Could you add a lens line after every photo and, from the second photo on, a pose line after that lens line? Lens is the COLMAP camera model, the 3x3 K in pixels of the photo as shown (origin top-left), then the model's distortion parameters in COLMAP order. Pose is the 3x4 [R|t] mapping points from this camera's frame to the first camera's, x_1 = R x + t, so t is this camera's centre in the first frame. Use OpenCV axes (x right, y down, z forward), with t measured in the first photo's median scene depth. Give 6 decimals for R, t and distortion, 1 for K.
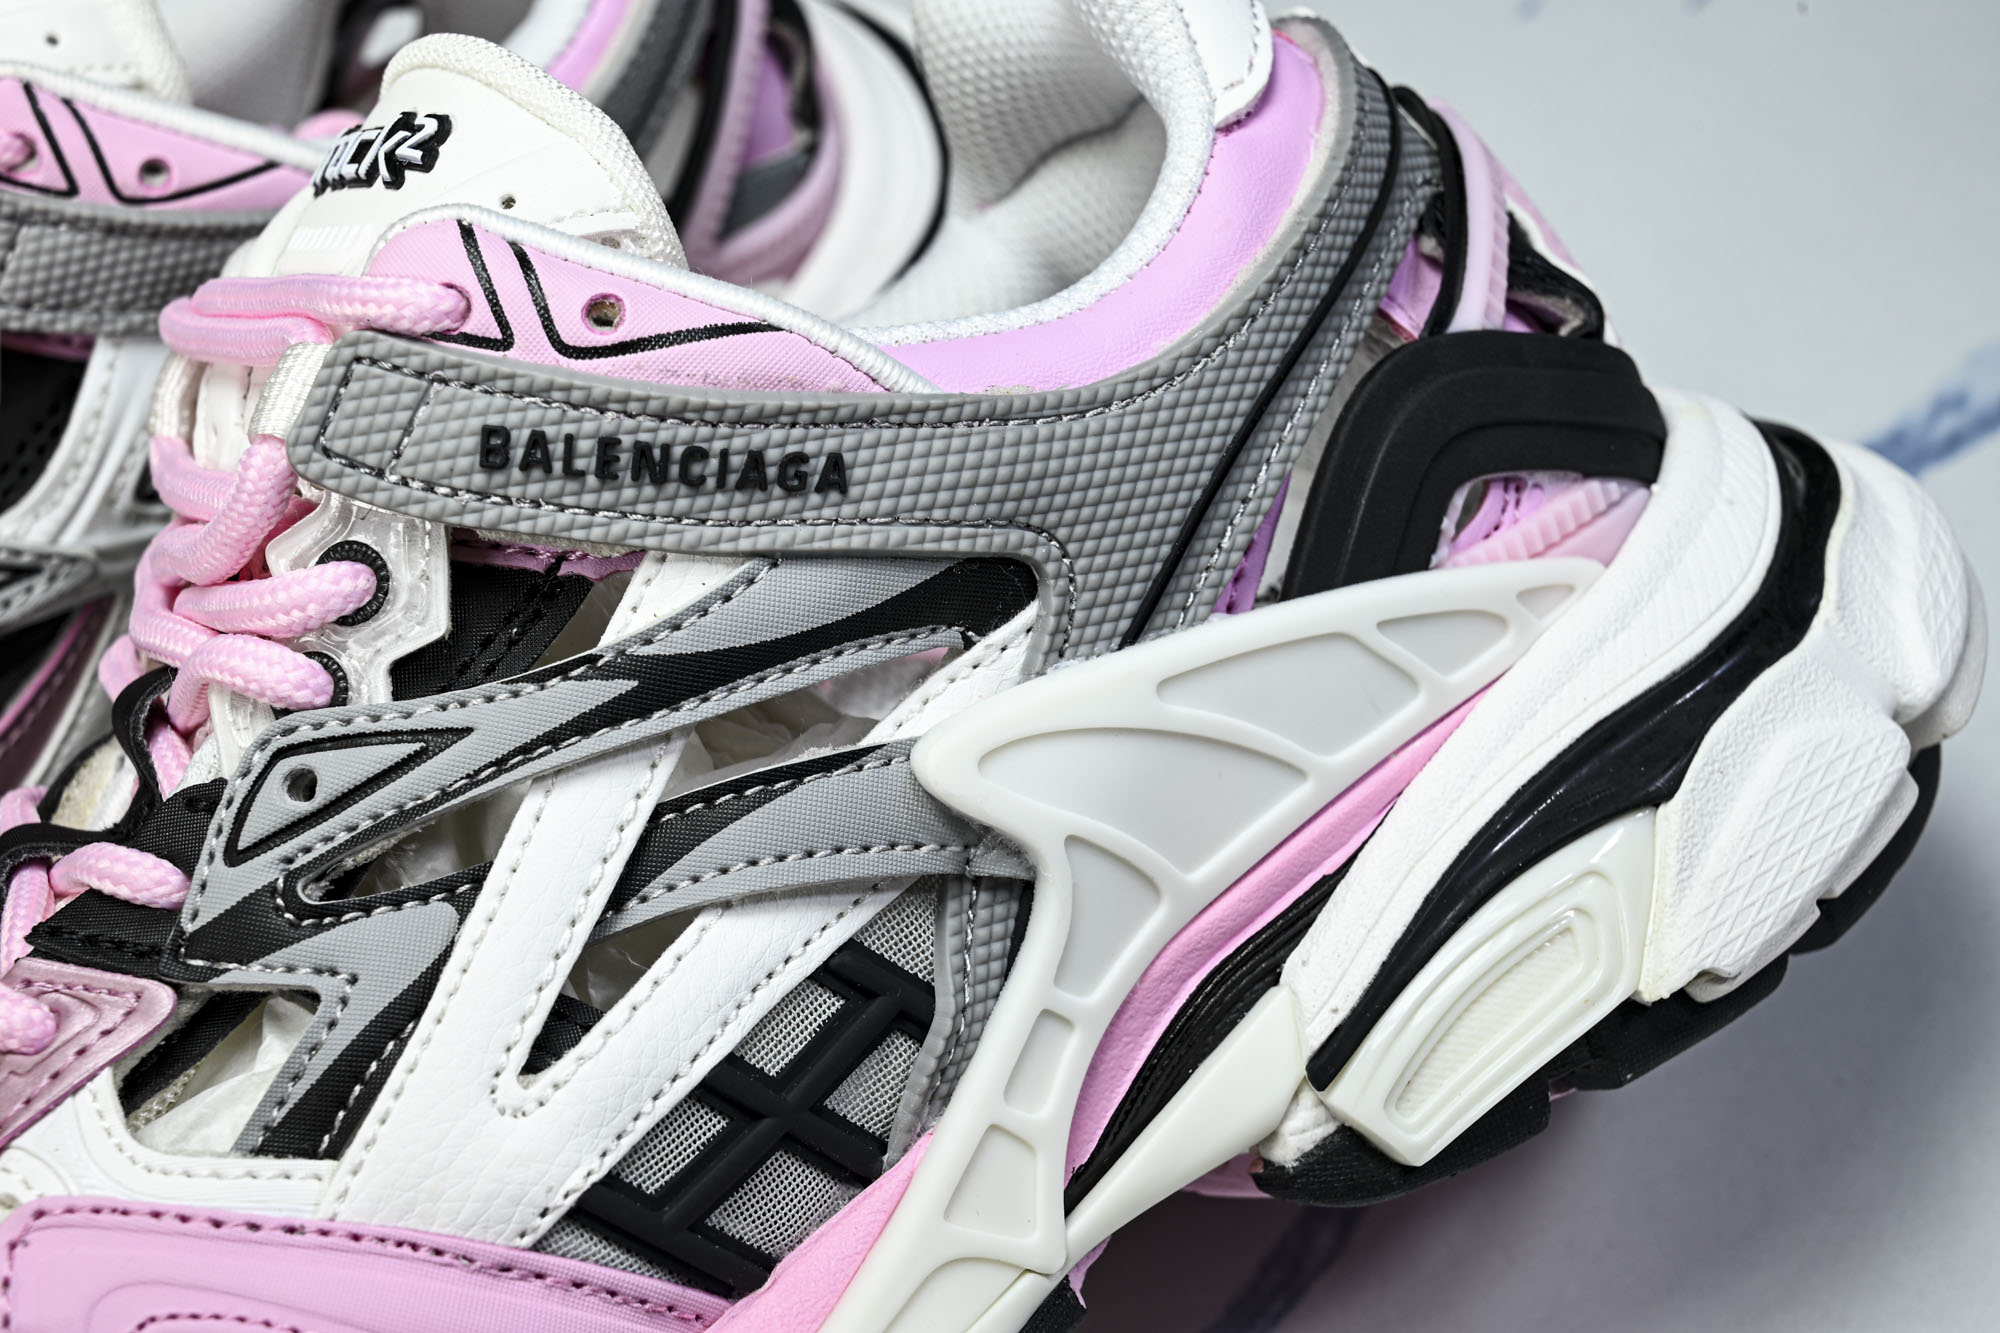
lens RADIAL K [[3538.1, 0, 981.4], [0, 3538.1, 716.3], [0, 0, 1]] dist [-0.035308, 0.000000]
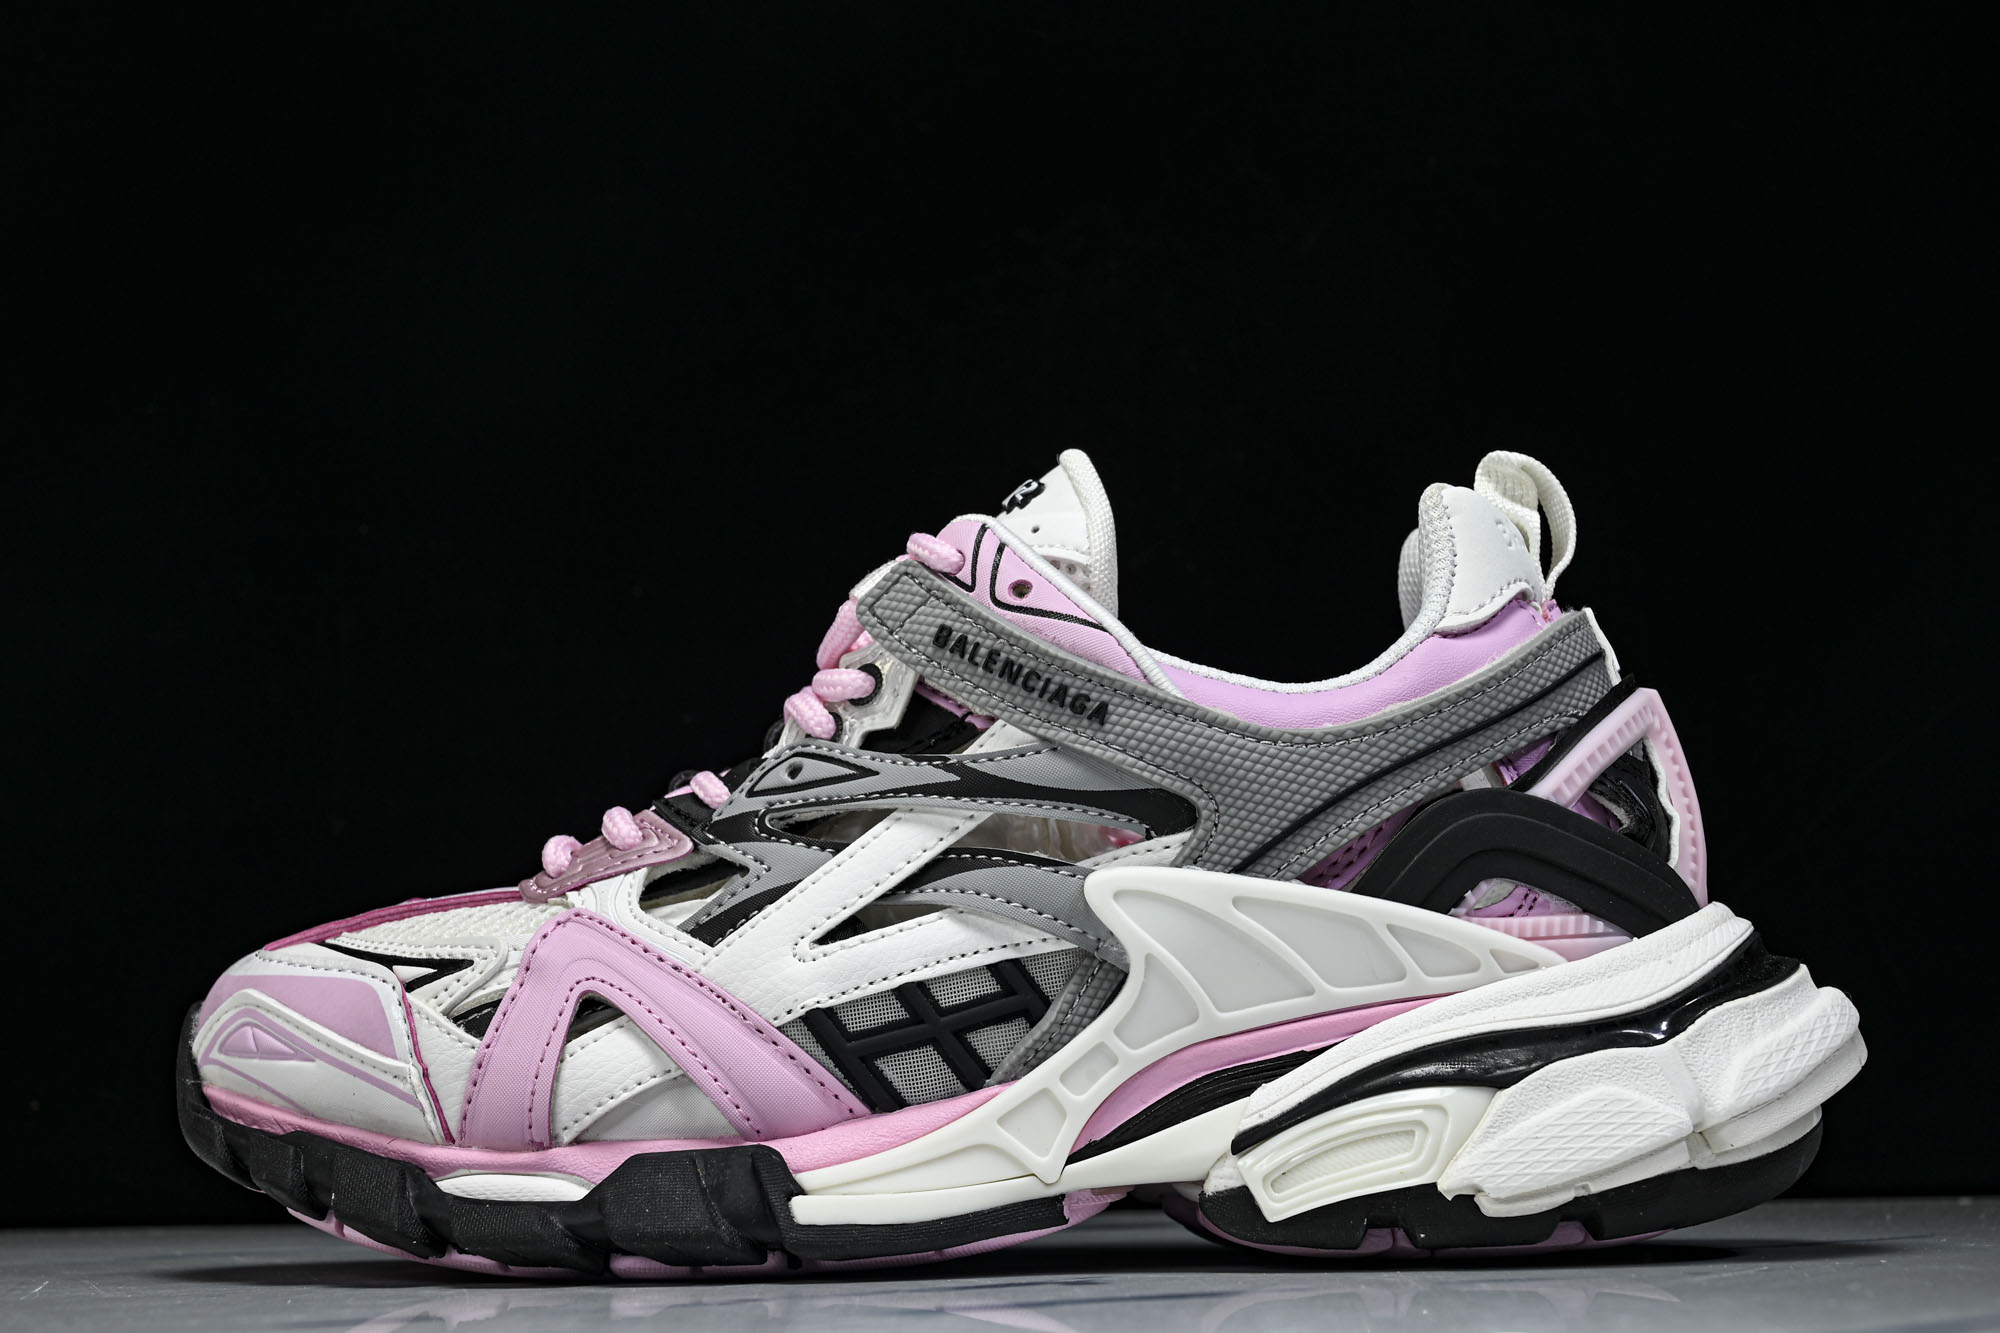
lens RADIAL K [[3538.1, 0, 989.5], [0, 3538.1, 673.2], [0, 0, 1]] dist [-0.035308, 0.000000]
pose [[0.827606, 0.320532, -0.460790, 0.745722], [-0.401646, 0.911630, -0.087238, 0.094744], [0.392108, 0.257273, 0.883211, -0.640168]]
